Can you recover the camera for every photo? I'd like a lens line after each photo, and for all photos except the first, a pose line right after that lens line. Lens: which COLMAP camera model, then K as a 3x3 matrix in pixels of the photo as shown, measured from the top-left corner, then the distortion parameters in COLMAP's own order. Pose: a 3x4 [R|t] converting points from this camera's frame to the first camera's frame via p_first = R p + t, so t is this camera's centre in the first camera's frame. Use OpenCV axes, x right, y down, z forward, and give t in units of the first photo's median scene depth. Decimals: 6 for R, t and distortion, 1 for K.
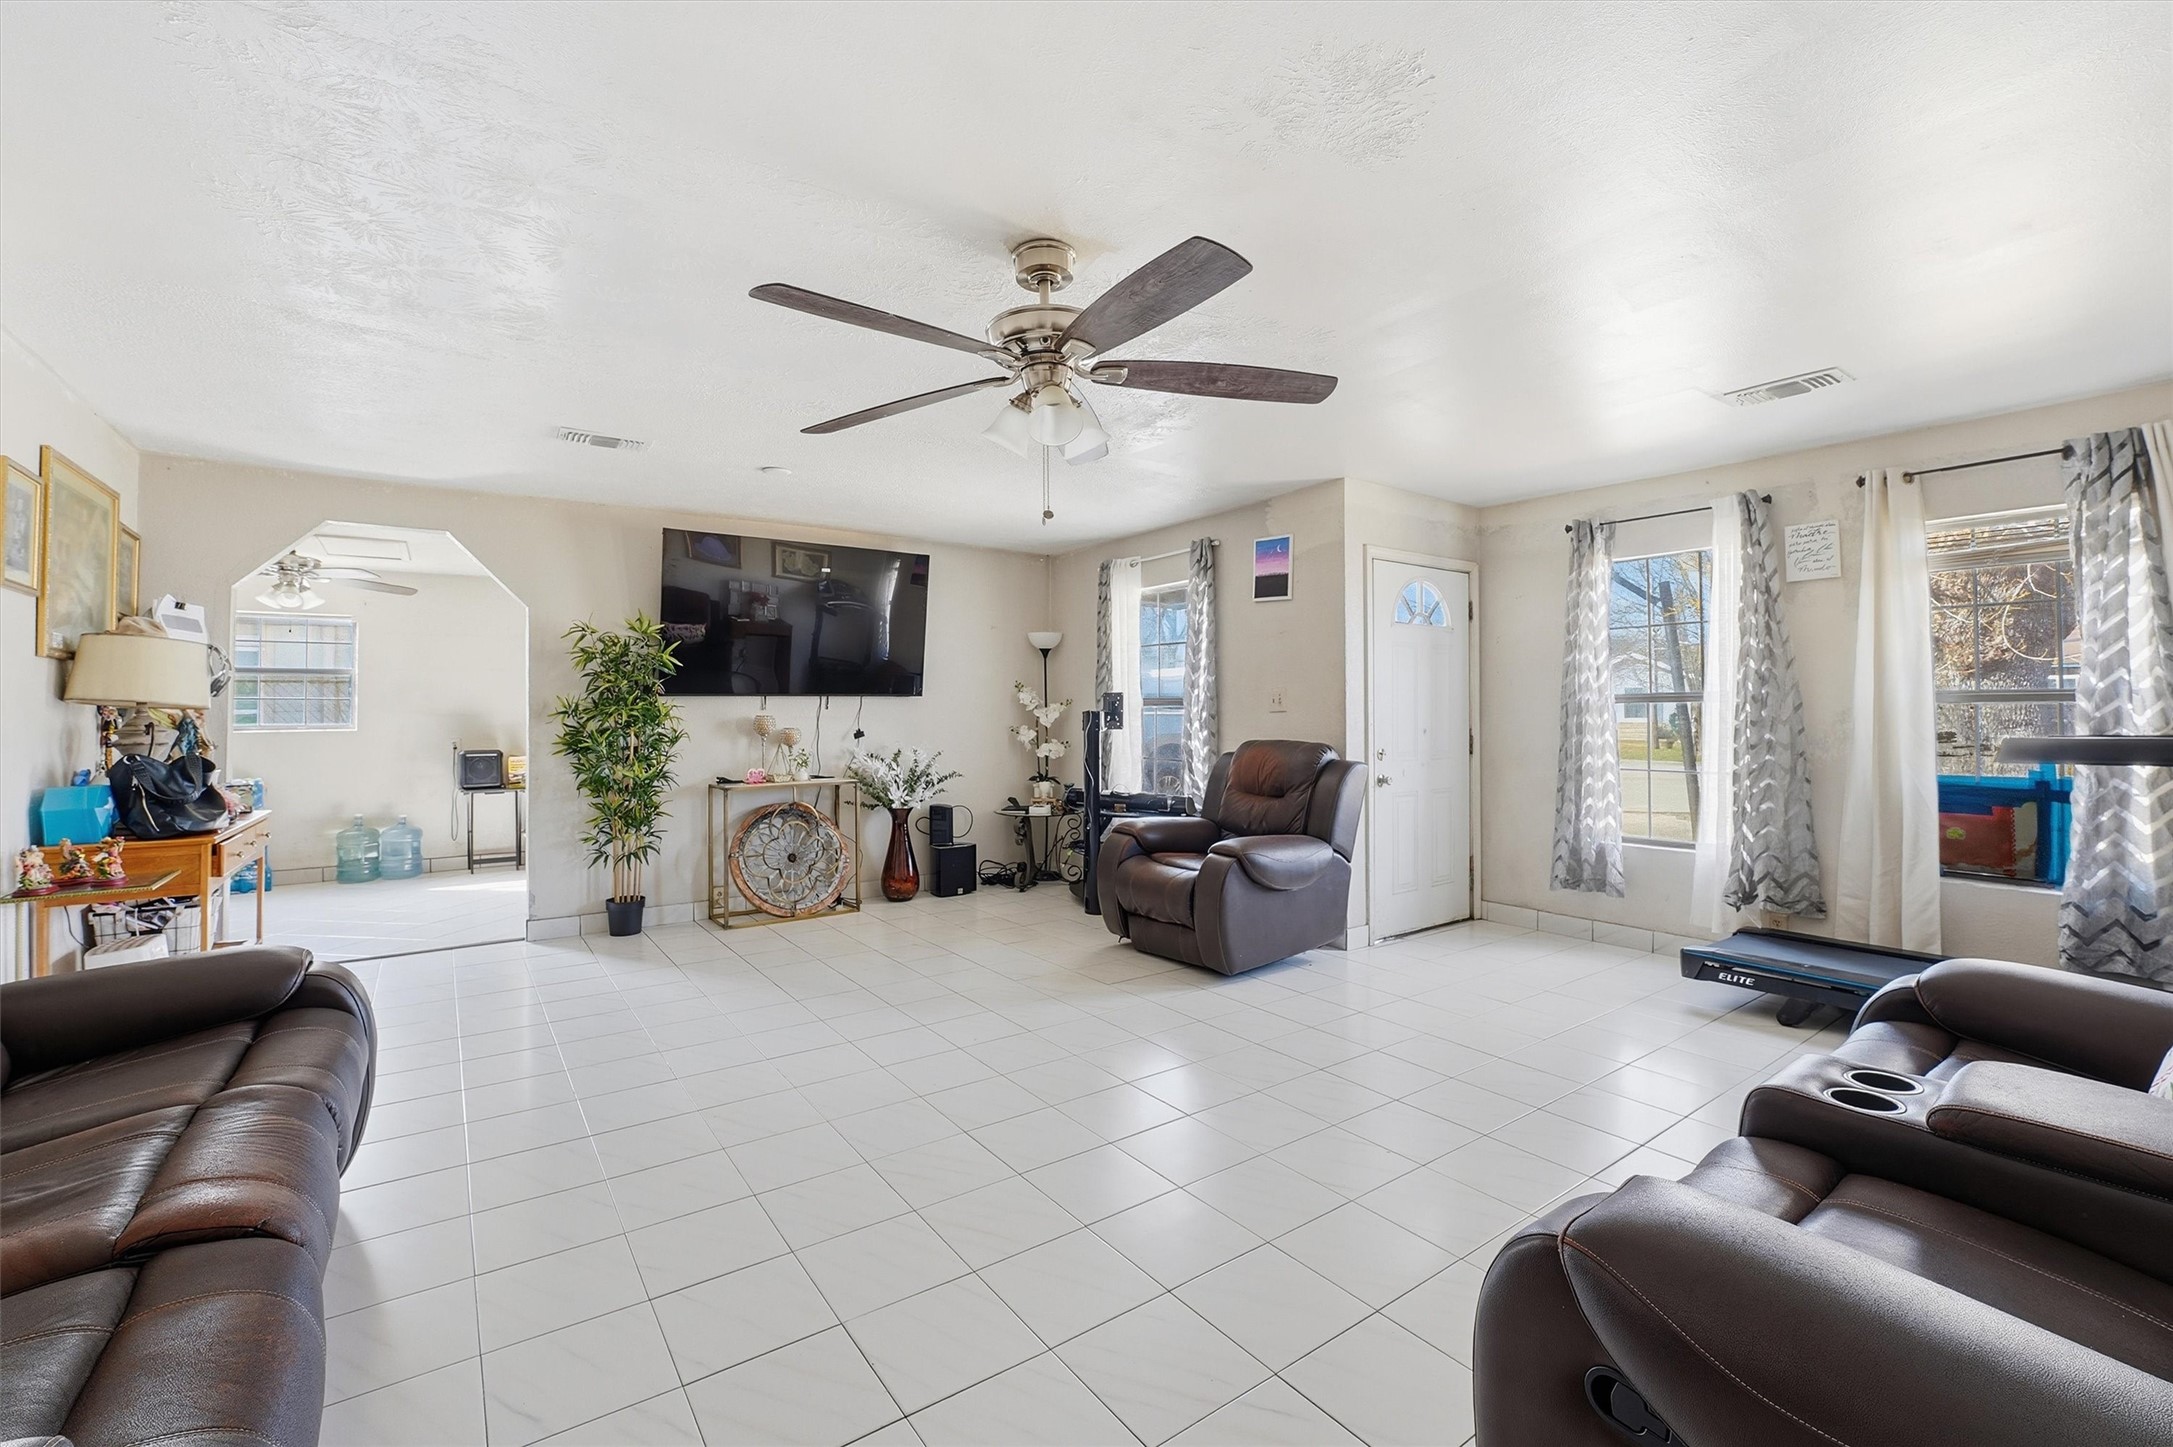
lens RADIAL K [[905.9, 0, 1092.0], [0, 905.9, 711.3], [0, 0, 1]] dist [-0.050873, 0.014108]
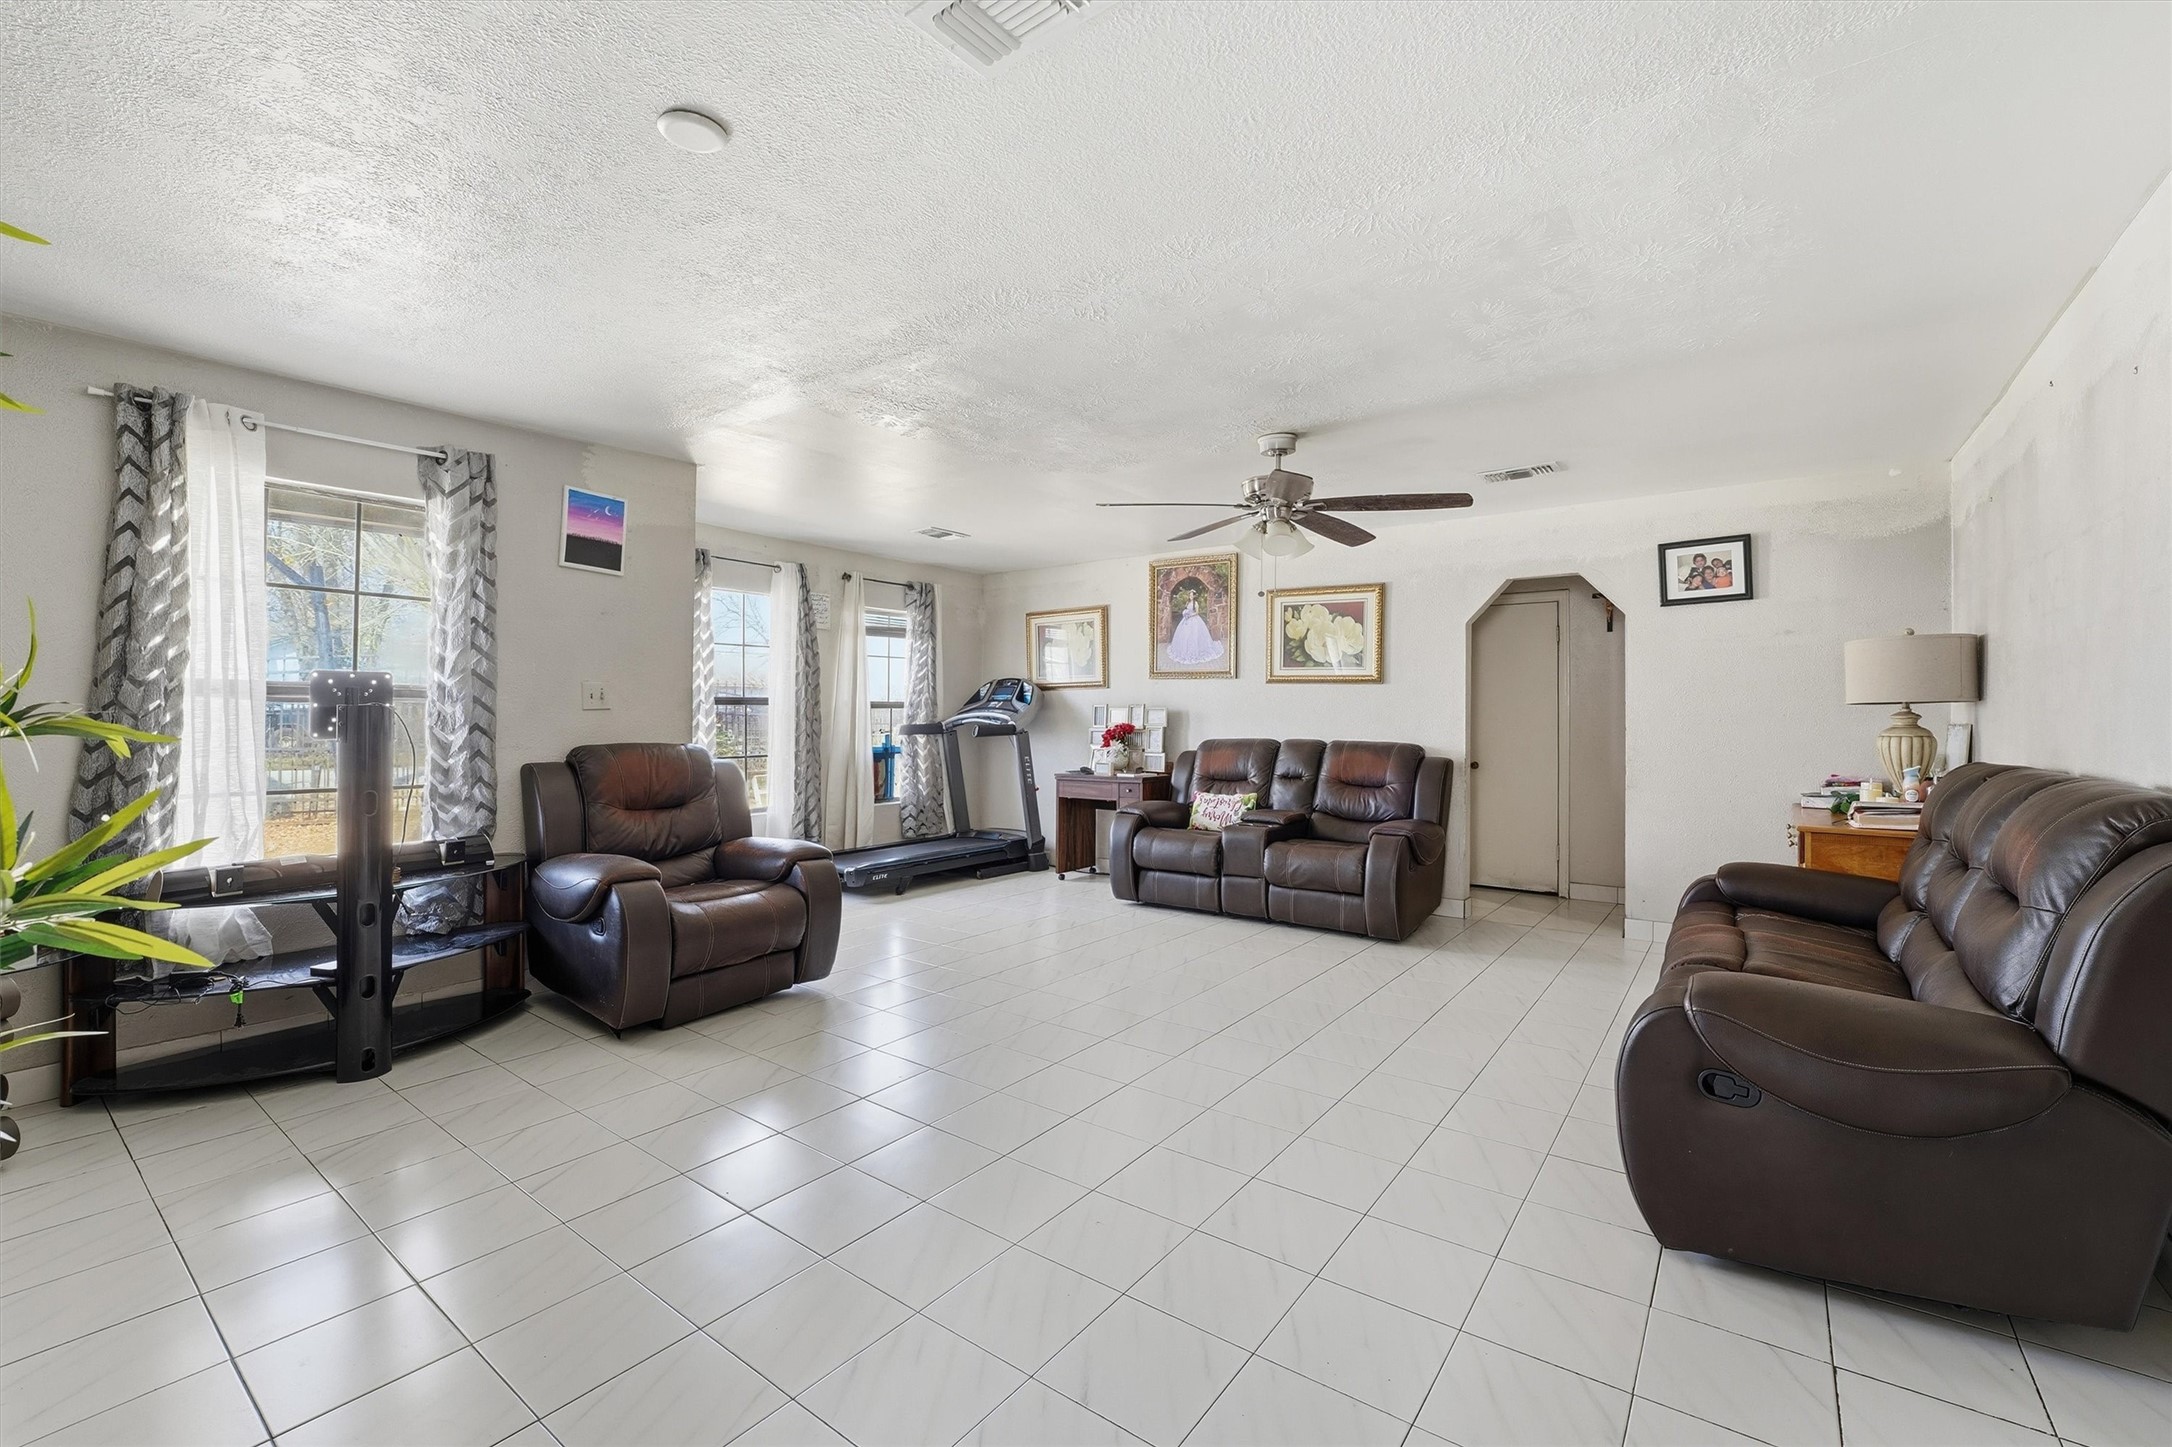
lens RADIAL K [[905.5, 0, 1091.5], [0, 905.5, 711.3], [0, 0, 1]] dist [-0.050873, 0.014108]
pose [[-0.306223, 0.003468, 0.951954, -0.703286], [-0.005768, 0.999968, -0.005499, 0.004683], [-0.951942, -0.007174, -0.306193, 0.829530]]
